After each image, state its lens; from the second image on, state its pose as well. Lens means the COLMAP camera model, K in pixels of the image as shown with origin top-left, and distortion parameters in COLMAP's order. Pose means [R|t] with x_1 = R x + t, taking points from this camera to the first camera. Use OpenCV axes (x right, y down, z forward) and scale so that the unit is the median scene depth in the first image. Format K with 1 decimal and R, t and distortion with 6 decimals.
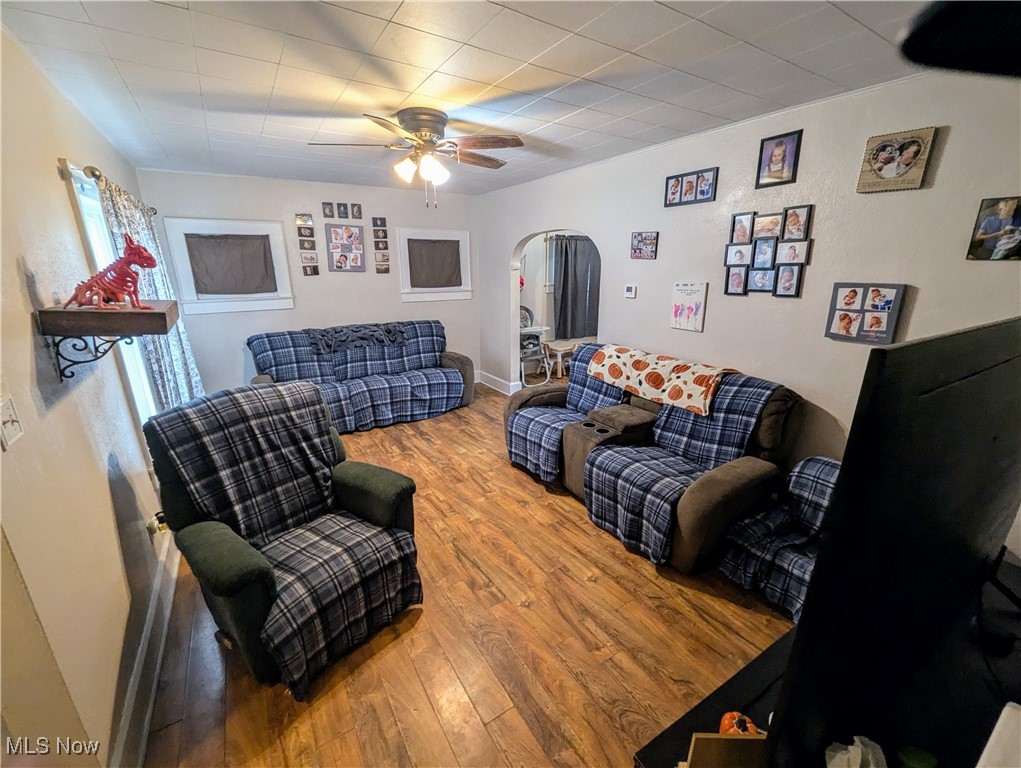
lens RADIAL K [[424.0, 0, 510.1], [0, 424.0, 388.0], [0, 0, 1]] dist [-0.001978, -0.000434]
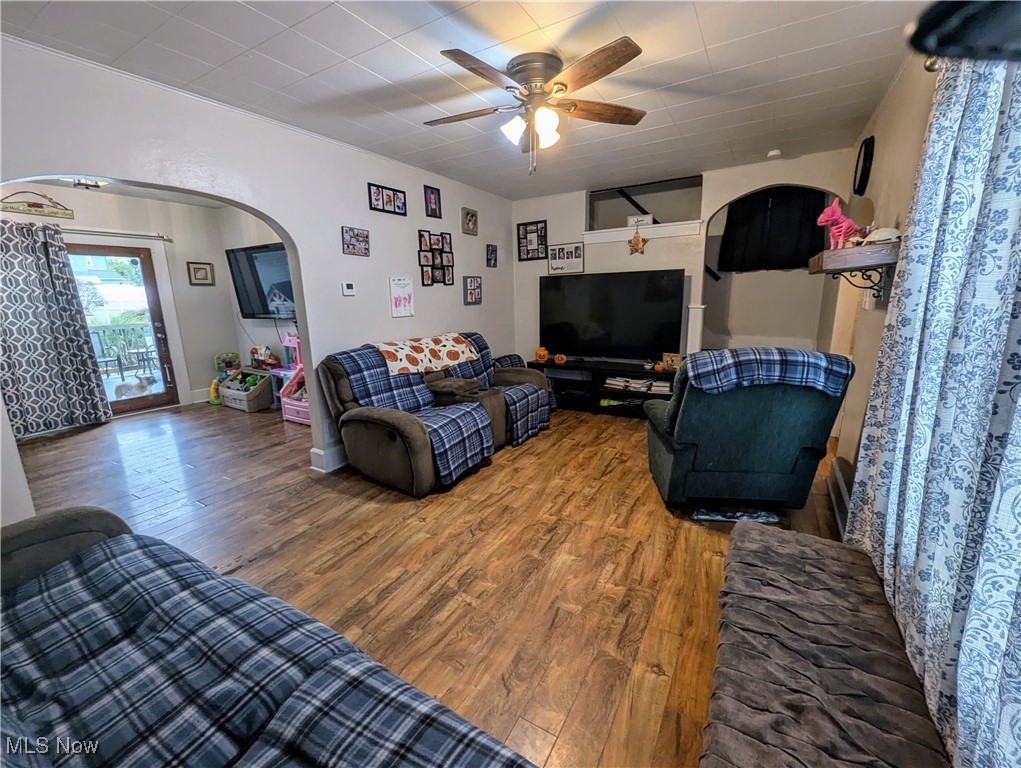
lens RADIAL K [[424.0, 0, 510.1], [0, 424.0, 388.0], [0, 0, 1]] dist [-0.001978, -0.000434]
pose [[-0.450163, -0.178958, 0.874830, -0.920815], [0.279925, 0.902045, 0.328567, -0.295609], [-0.847936, 0.392796, -0.355972, 1.387963]]
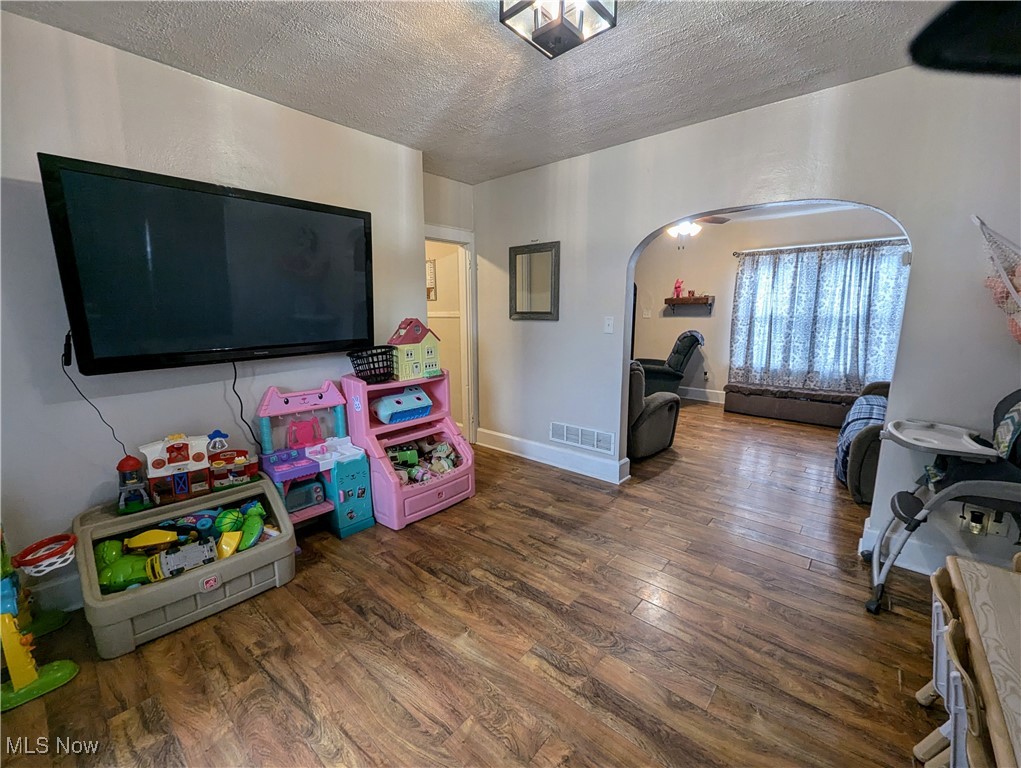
lens RADIAL K [[424.0, 0, 510.1], [0, 424.0, 388.0], [0, 0, 1]] dist [-0.001978, -0.000434]
pose [[-0.958171, 0.065915, -0.278502, 0.920104], [-0.067999, 0.892817, 0.445256, -0.587685], [0.278000, 0.445570, -0.850990, 2.312512]]
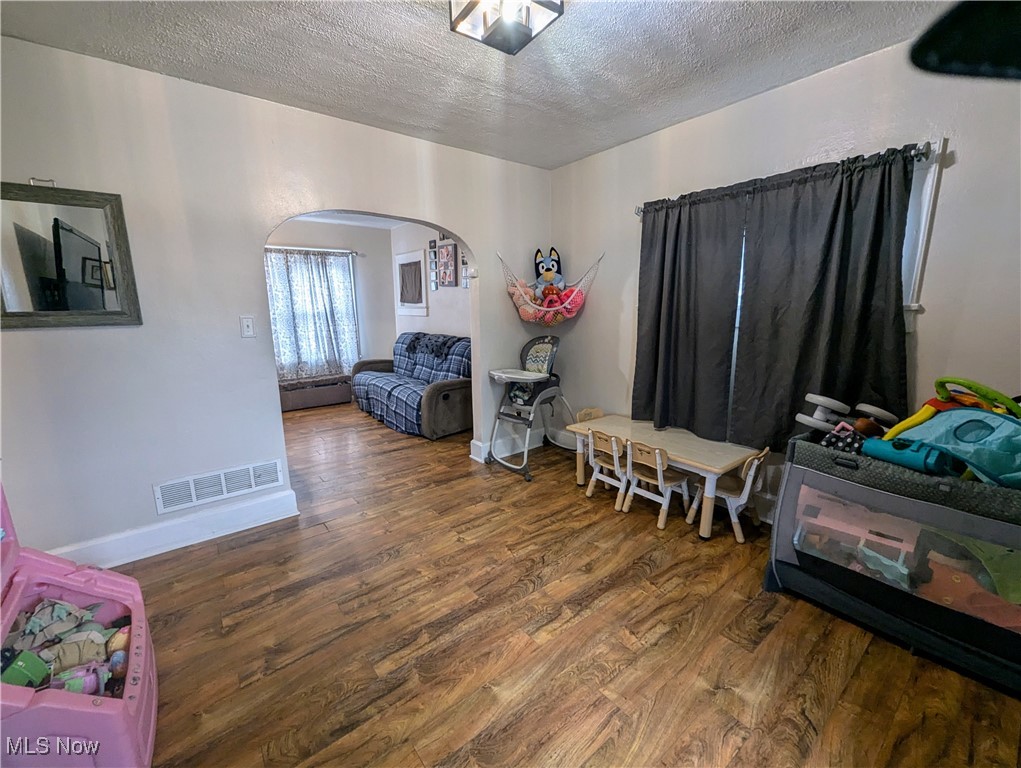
lens RADIAL K [[424.0, 0, 510.1], [0, 424.0, 388.0], [0, 0, 1]] dist [-0.001978, -0.000434]
pose [[0.102750, 0.203045, -0.973763, 1.271121], [-0.275078, 0.946568, 0.168349, -0.429348], [0.955915, 0.250564, 0.153113, 1.770199]]
